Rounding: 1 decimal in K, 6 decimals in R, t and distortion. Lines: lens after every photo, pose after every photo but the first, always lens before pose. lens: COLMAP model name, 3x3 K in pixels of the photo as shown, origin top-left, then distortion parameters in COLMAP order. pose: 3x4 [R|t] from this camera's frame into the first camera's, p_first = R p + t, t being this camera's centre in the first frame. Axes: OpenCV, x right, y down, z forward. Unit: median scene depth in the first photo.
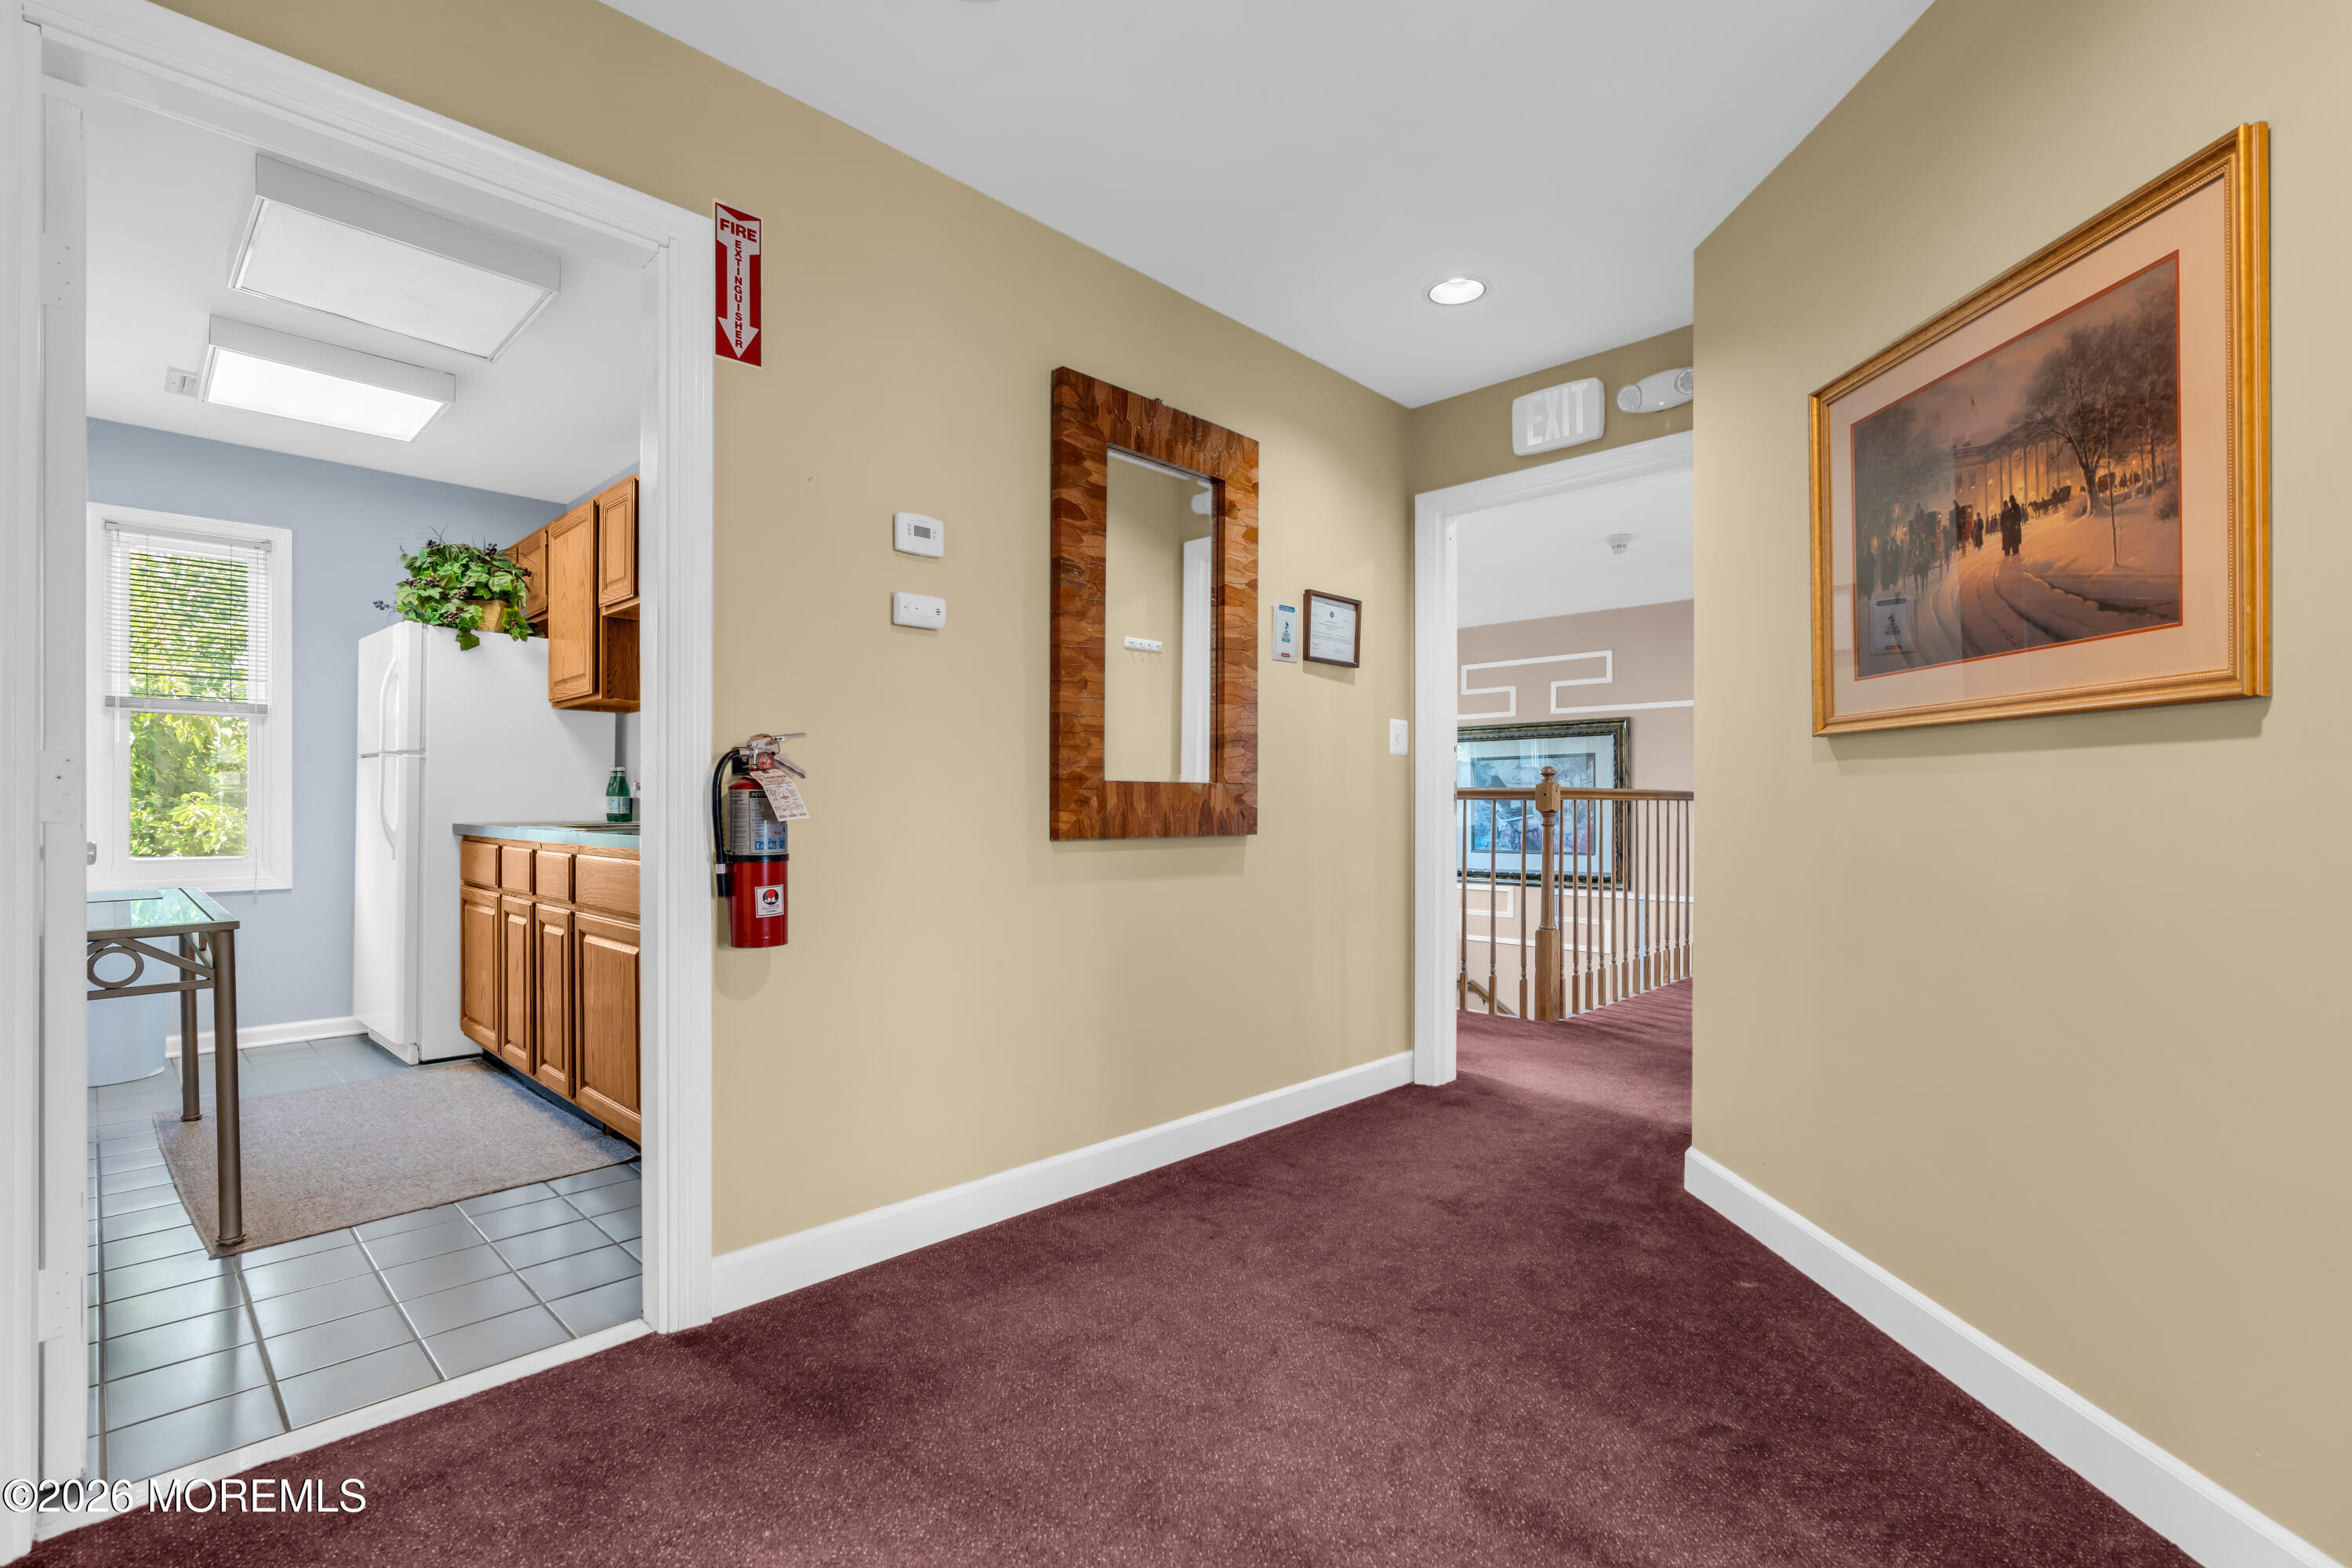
lens RADIAL K [[1080.1, 0, 1170.3], [0, 1080.1, 798.4], [0, 0, 1]] dist [0.003126, 0.002847]
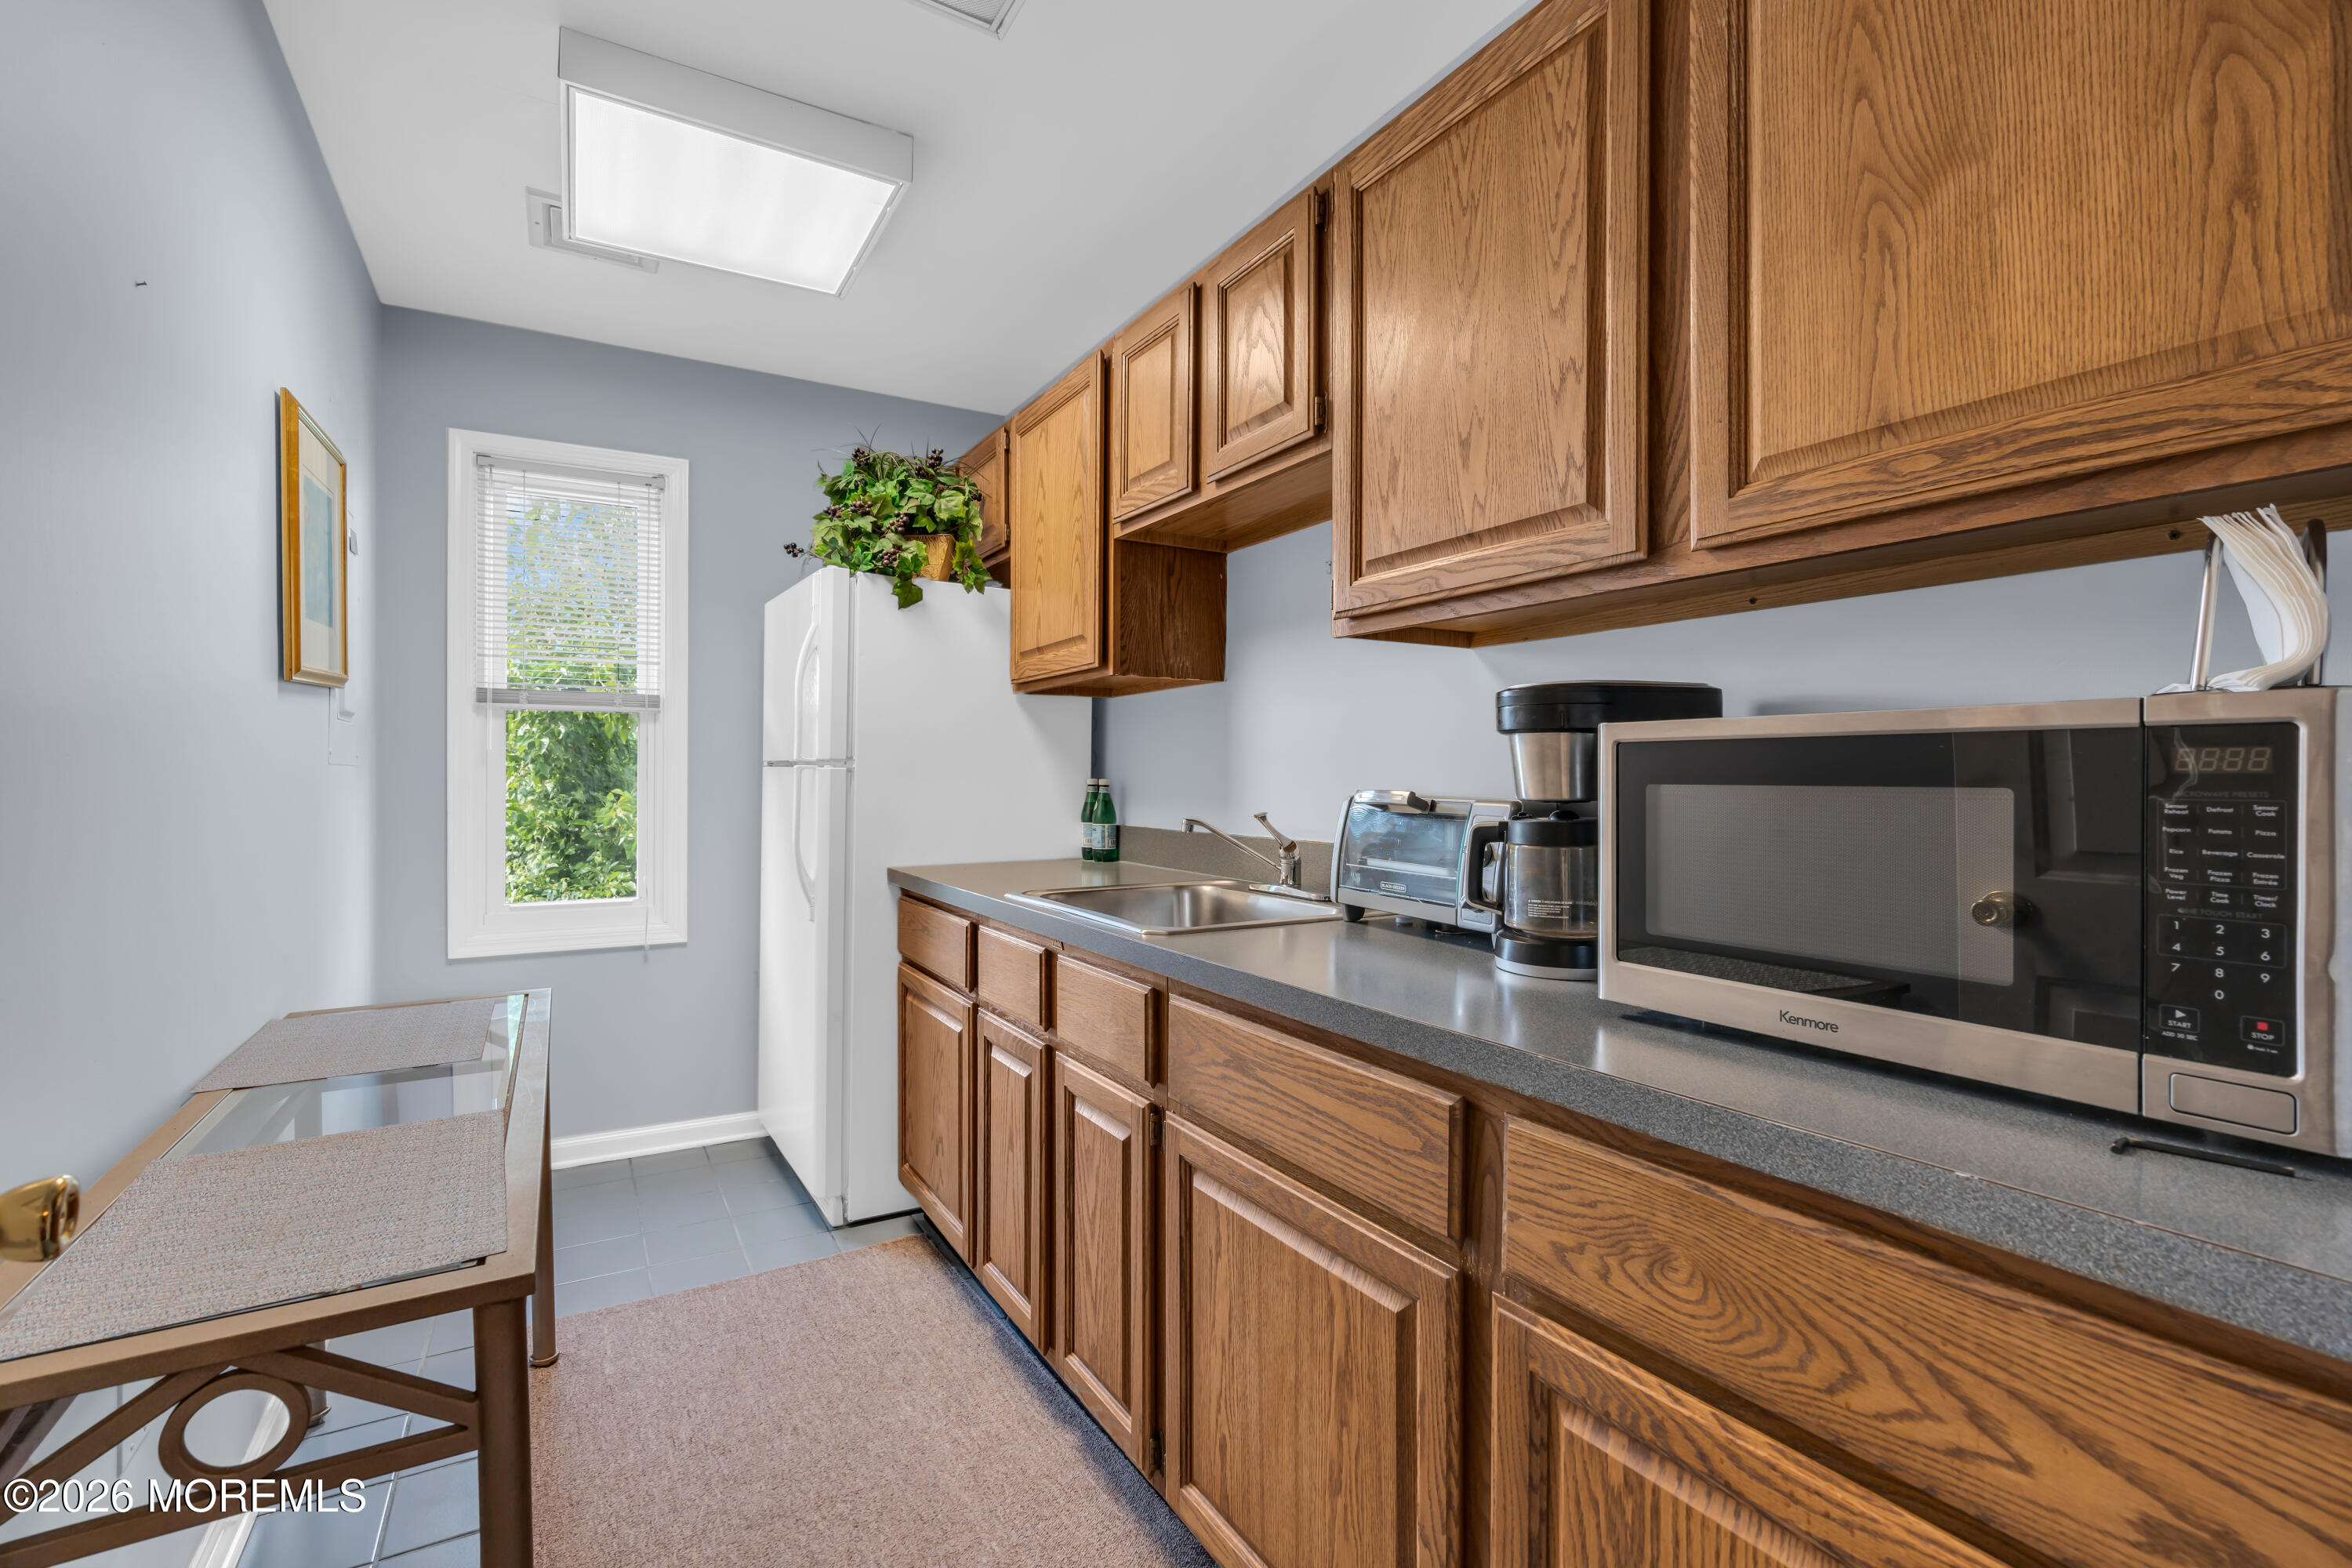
lens RADIAL K [[1080.1, 0, 1181.9], [0, 1080.1, 777.9], [0, 0, 1]] dist [0.003126, 0.002847]
pose [[0.965341, 0.001010, -0.260991, -0.316052], [-0.001121, 0.999999, -0.000276, -0.032505], [0.260991, 0.000559, 0.965341, 0.406379]]
